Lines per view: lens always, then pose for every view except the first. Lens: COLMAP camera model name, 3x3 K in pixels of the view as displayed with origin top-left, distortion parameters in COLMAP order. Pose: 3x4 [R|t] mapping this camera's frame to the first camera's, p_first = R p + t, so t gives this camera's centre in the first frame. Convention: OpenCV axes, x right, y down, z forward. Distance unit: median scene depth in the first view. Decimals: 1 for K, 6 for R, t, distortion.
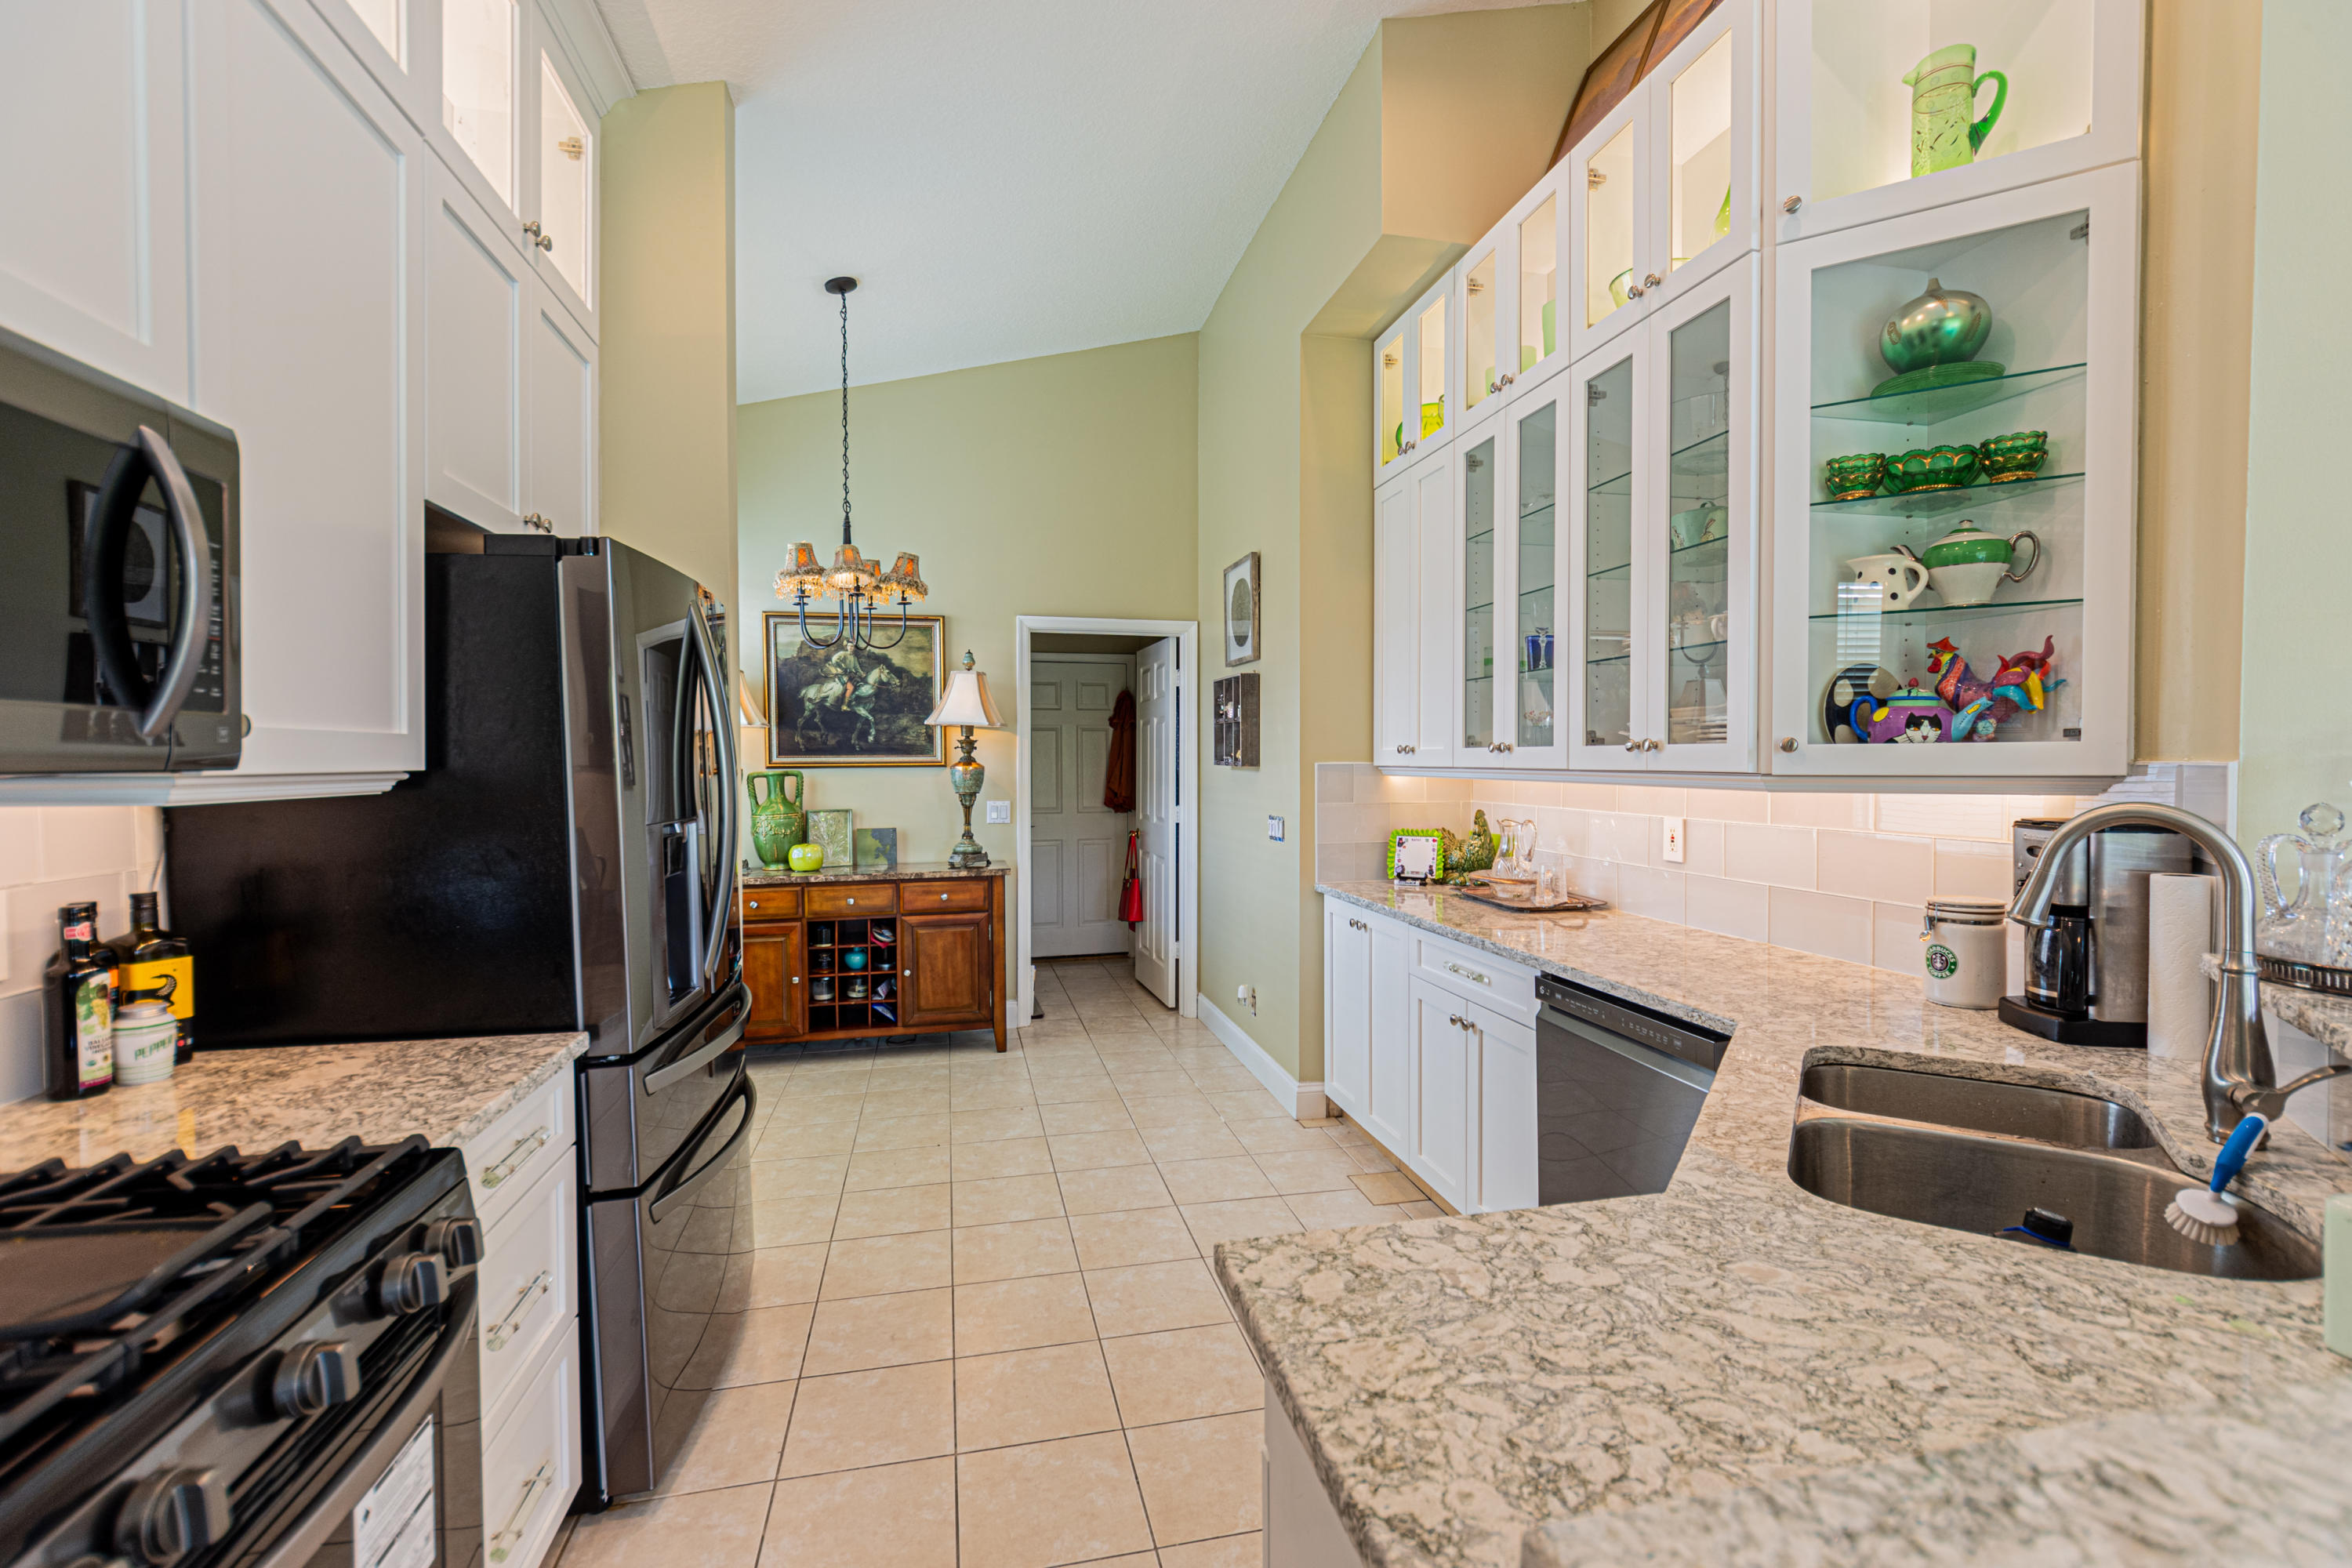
lens RADIAL K [[1037.8, 0, 1177.5], [0, 1037.8, 782.2], [0, 0, 1]] dist [-0.001004, -0.002811]
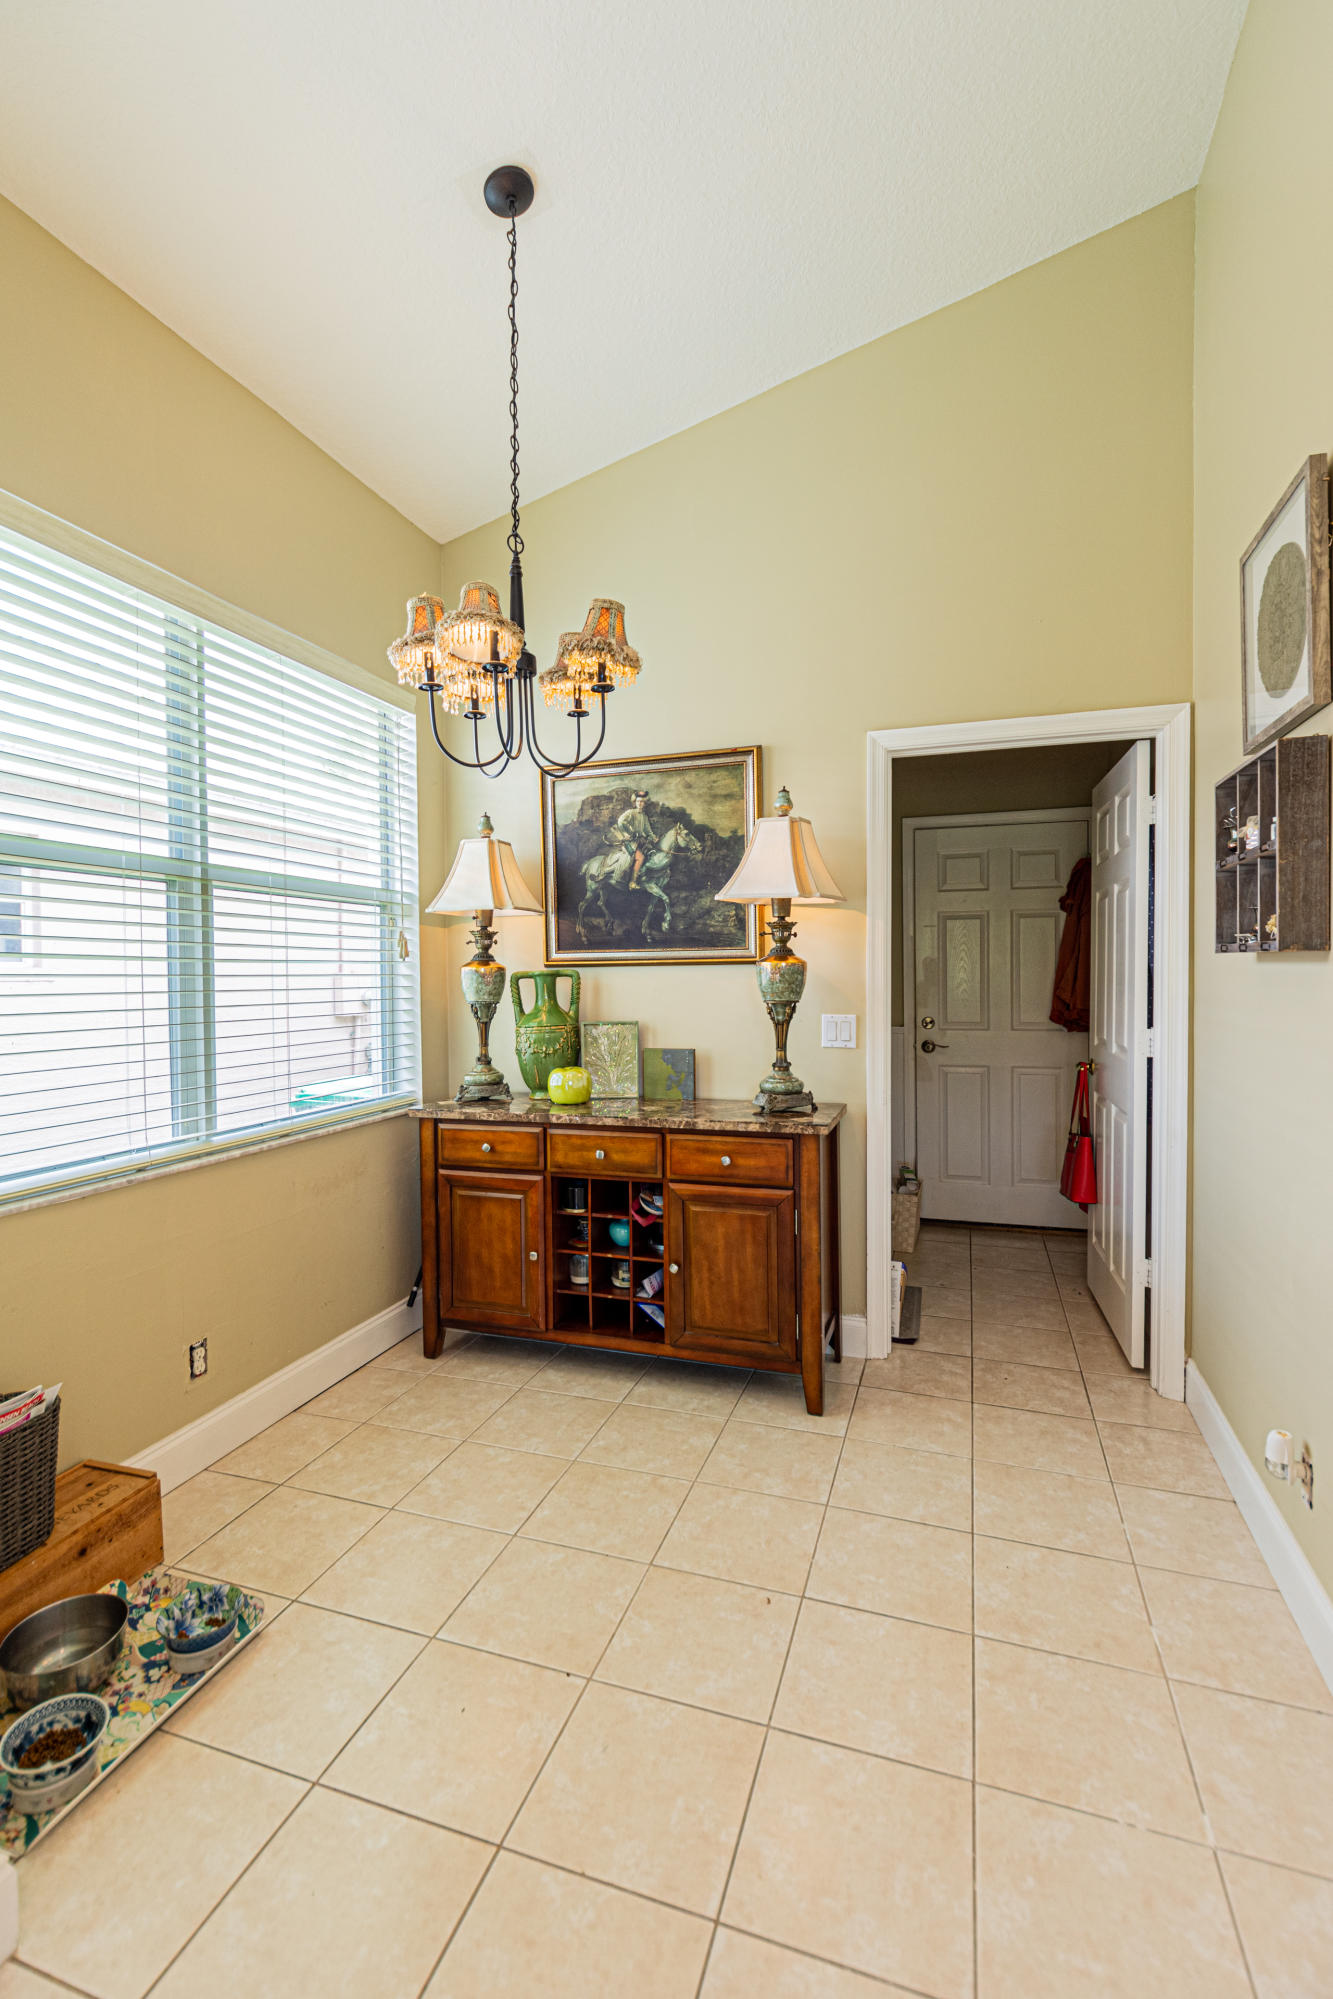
lens RADIAL K [[882.0, 0, 663.5], [0, 882.0, 987.6], [0, 0, 1]] dist [-0.001004, -0.002811]
pose [[0.849570, 0.004571, -0.527456, 0.032251], [-0.005623, 0.999984, -0.000391, 0.001853], [0.527446, 0.003298, 0.849582, 0.478118]]
